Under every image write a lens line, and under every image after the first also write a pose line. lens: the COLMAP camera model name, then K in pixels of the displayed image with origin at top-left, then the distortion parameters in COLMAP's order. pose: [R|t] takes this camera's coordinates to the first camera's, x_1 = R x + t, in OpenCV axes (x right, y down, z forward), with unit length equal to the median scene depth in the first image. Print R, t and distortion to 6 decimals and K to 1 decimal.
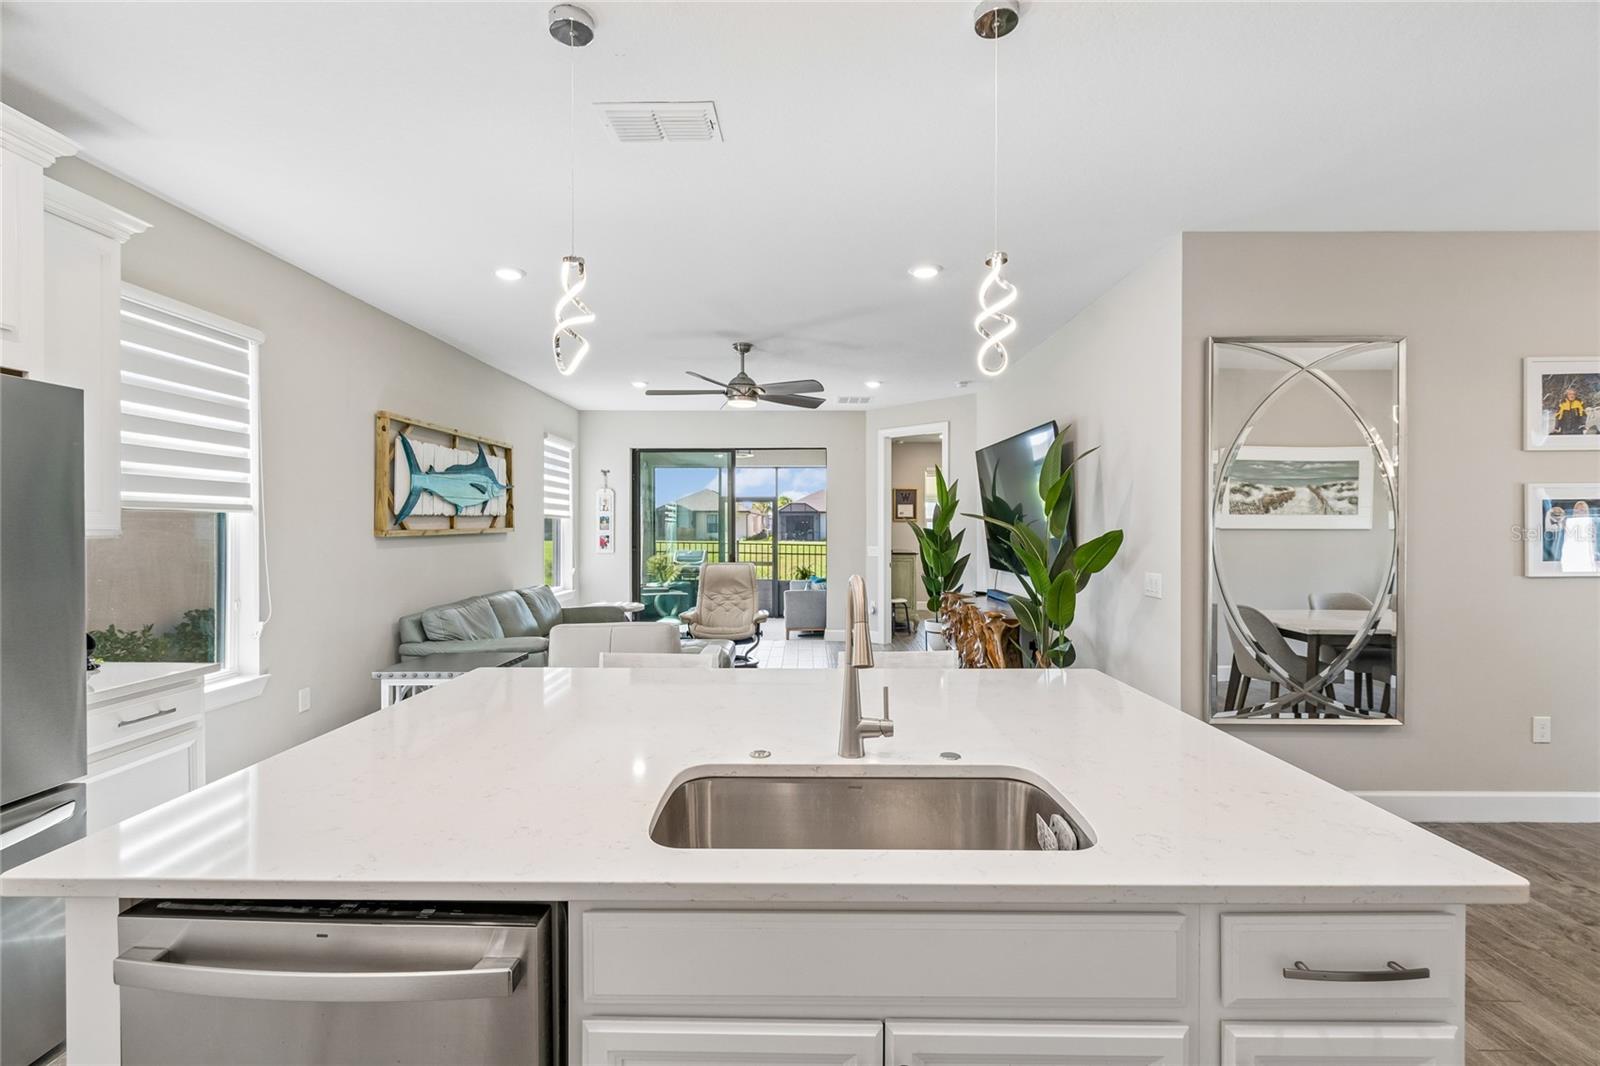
lens RADIAL K [[704.4, 0, 789.8], [0, 704.4, 530.7], [0, 0, 1]] dist [0.000732, -0.000803]
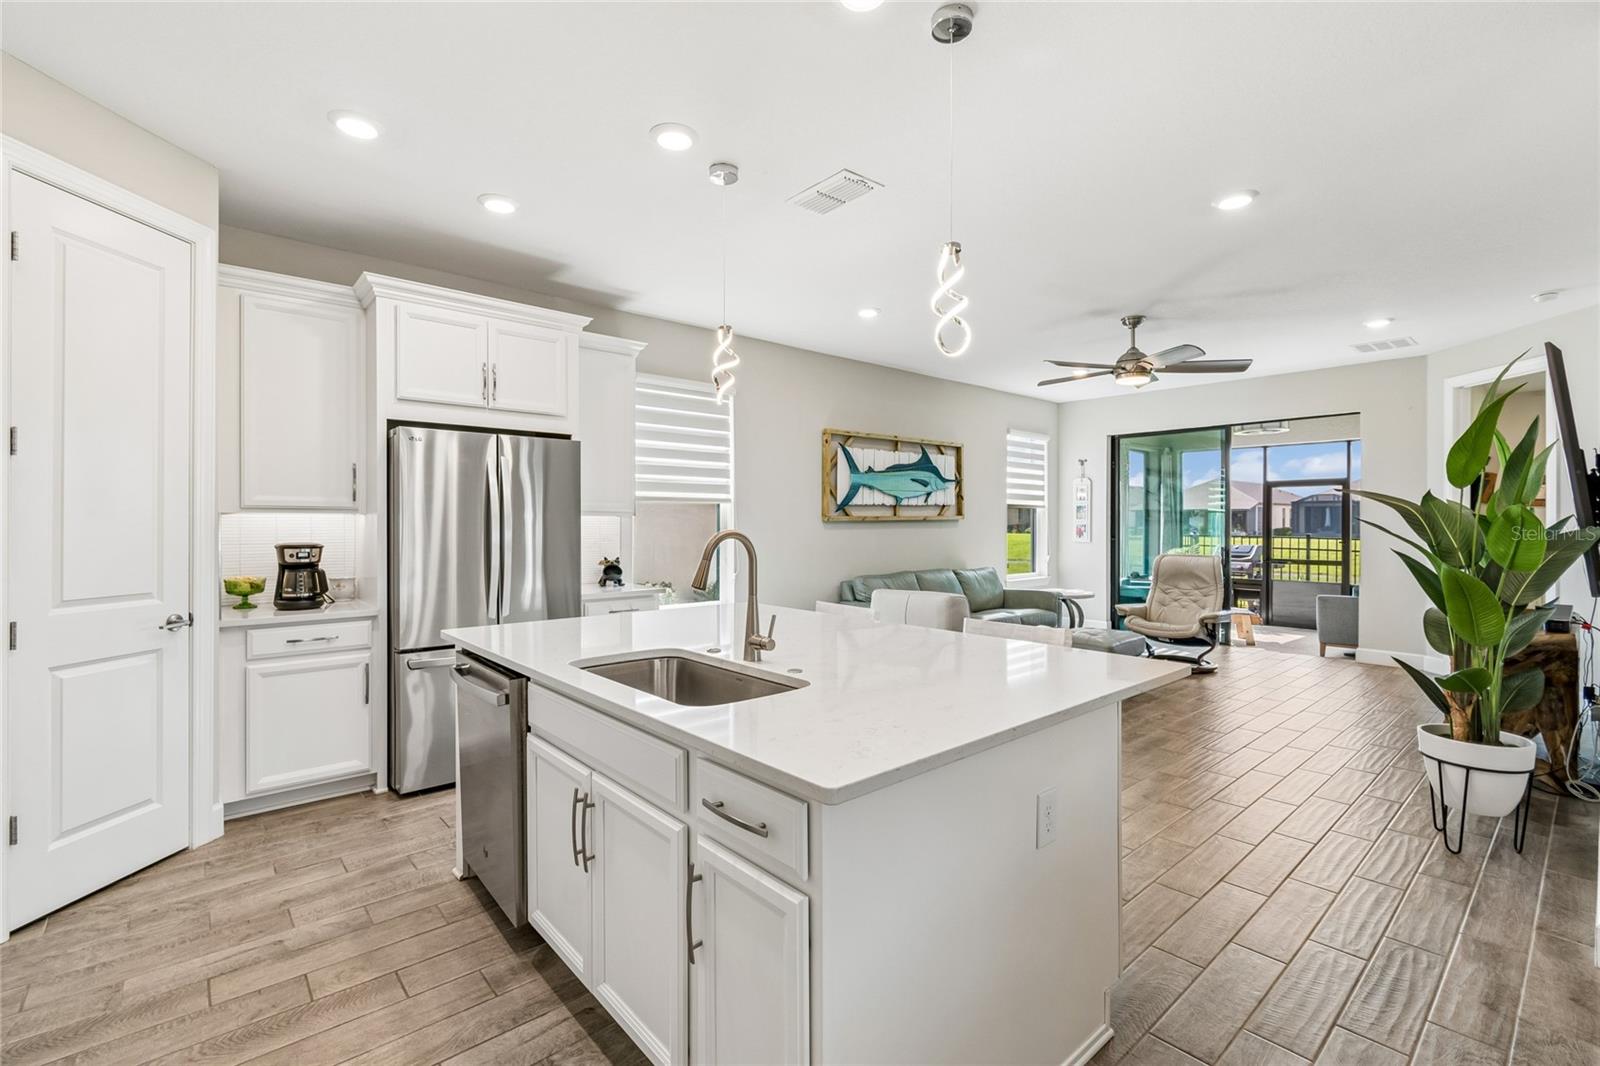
lens RADIAL K [[704.4, 0, 792.1], [0, 704.4, 525.1], [0, 0, 1]] dist [0.000732, -0.000803]
pose [[0.668111, 0.003376, -0.744054, 0.326631], [-0.004530, 0.999990, 0.000469, 0.013767], [0.744048, 0.003057, 0.668120, 0.034355]]
